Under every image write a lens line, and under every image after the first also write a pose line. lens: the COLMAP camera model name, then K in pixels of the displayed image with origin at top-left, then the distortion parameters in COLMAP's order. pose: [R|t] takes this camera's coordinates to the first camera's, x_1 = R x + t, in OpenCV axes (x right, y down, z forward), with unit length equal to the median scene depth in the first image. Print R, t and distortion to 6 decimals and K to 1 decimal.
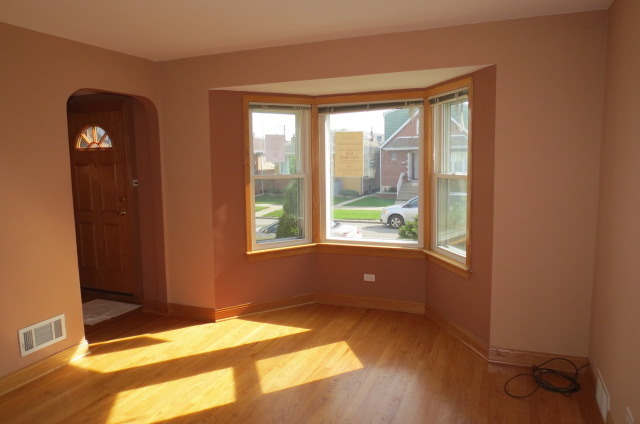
lens RADIAL K [[455.6, 0, 323.7], [0, 455.6, 210.6], [0, 0, 1]] dist [-0.040980, 0.028538]
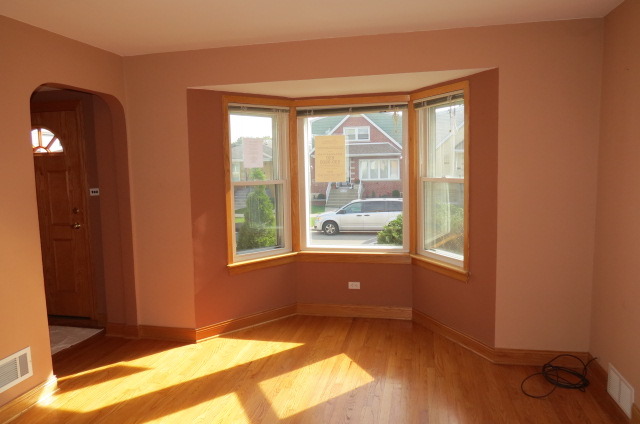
lens RADIAL K [[455.6, 0, 318.4], [0, 455.6, 210.2], [0, 0, 1]] dist [-0.040980, 0.028538]
pose [[0.985513, -0.022850, 0.168054, -0.146512], [0.025860, 0.999542, -0.015747, 0.000239], [-0.167617, 0.019865, 0.985652, 0.058251]]
